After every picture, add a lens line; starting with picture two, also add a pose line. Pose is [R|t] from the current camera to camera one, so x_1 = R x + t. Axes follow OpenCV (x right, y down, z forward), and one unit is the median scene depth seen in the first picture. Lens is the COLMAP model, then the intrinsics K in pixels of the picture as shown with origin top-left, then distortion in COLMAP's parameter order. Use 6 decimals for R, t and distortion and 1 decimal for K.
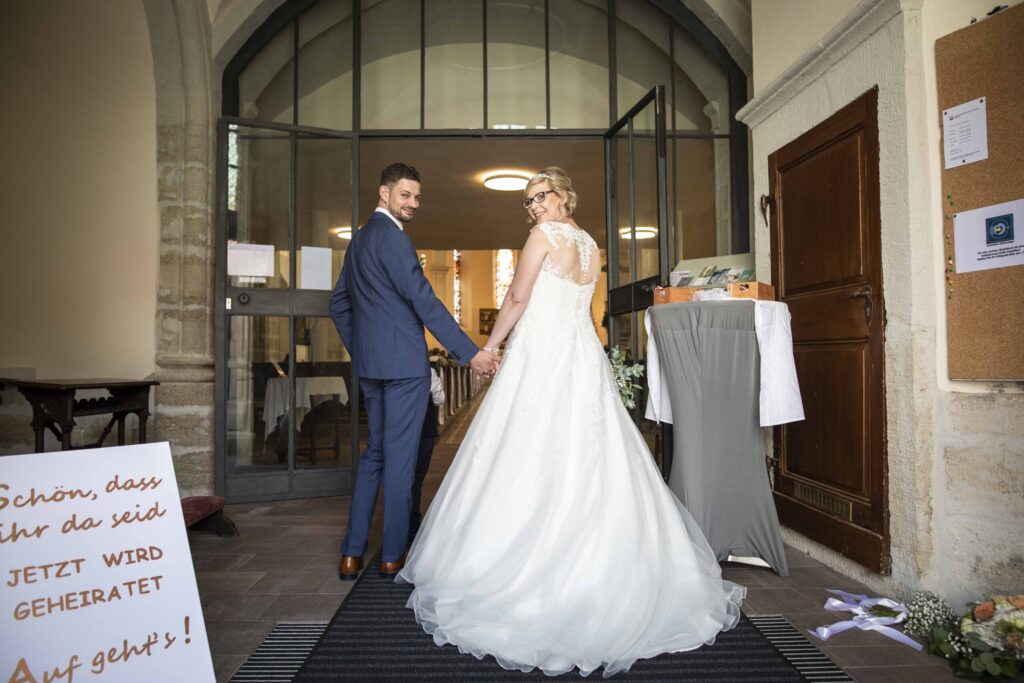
lens RADIAL K [[703.0, 0, 513.6], [0, 703.0, 340.4], [0, 0, 1]] dist [-0.039635, 0.015549]
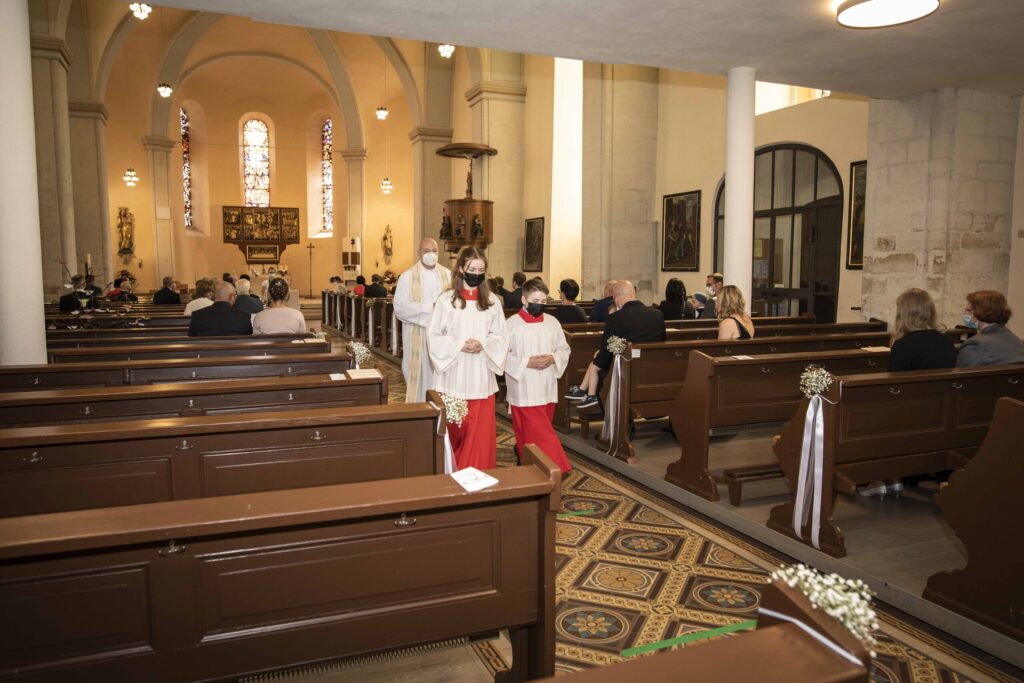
lens RADIAL K [[726.5, 0, 509.3], [0, 726.5, 341.4], [0, 0, 1]] dist [-0.047863, 0.036743]
pose [[0.924127, -0.030742, 0.380846, -0.061120], [-0.016834, 0.992514, 0.120964, -0.003023], [-0.381713, -0.118197, 0.916692, 0.221039]]
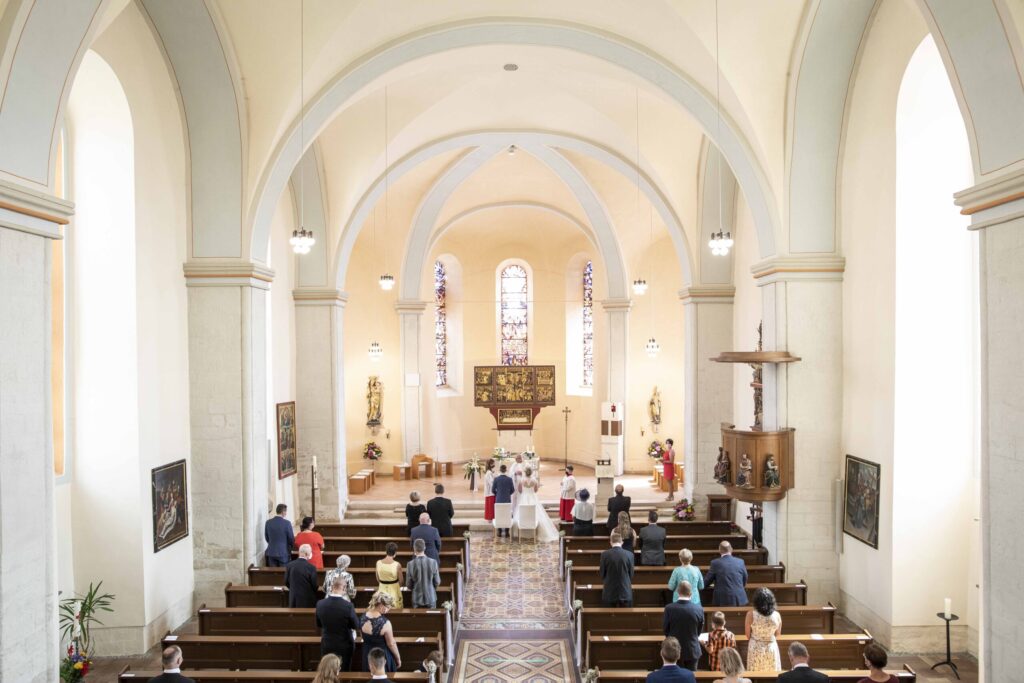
lens RADIAL K [[703.0, 0, 509.8], [0, 703.0, 340.1], [0, 0, 1]] dist [-0.039635, 0.015549]
pose [[0.999992, -0.003310, -0.002225, -0.014467], [0.003364, 0.999692, 0.024571, -0.083081], [0.002143, -0.024579, 0.999696, 0.358036]]
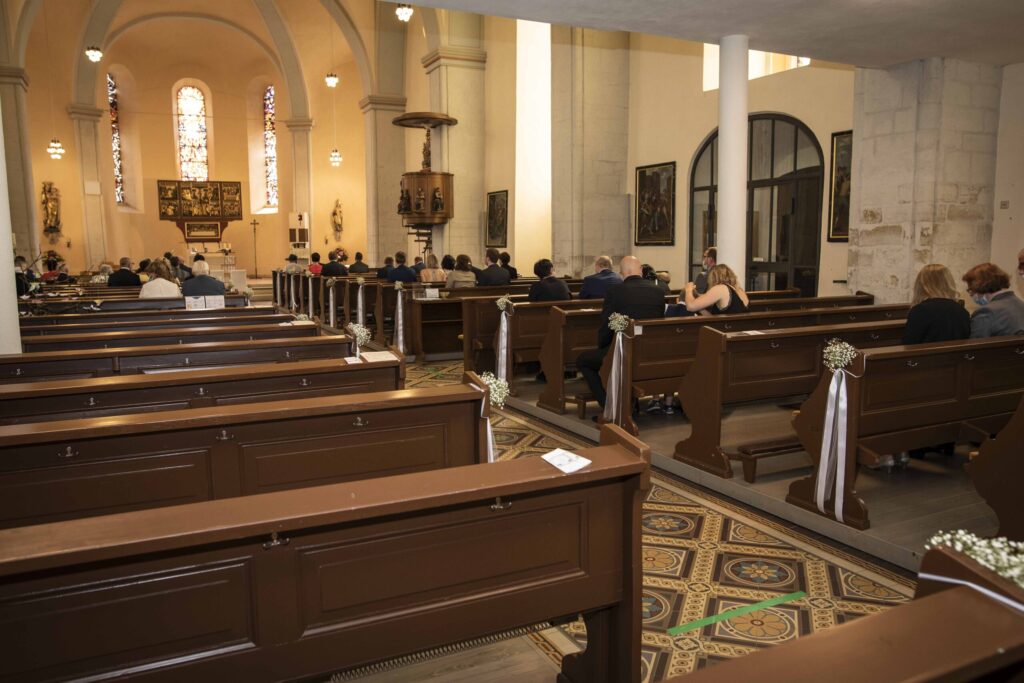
lens RADIAL K [[757.5, 0, 509.9], [0, 757.5, 342.2], [0, 0, 1]] dist [-0.047654, 0.034641]
pose [[0.895789, -0.058568, 0.440603, -0.069522], [-0.008592, 0.988814, 0.148909, -0.003033], [-0.444396, -0.137177, 0.885266, 0.223871]]
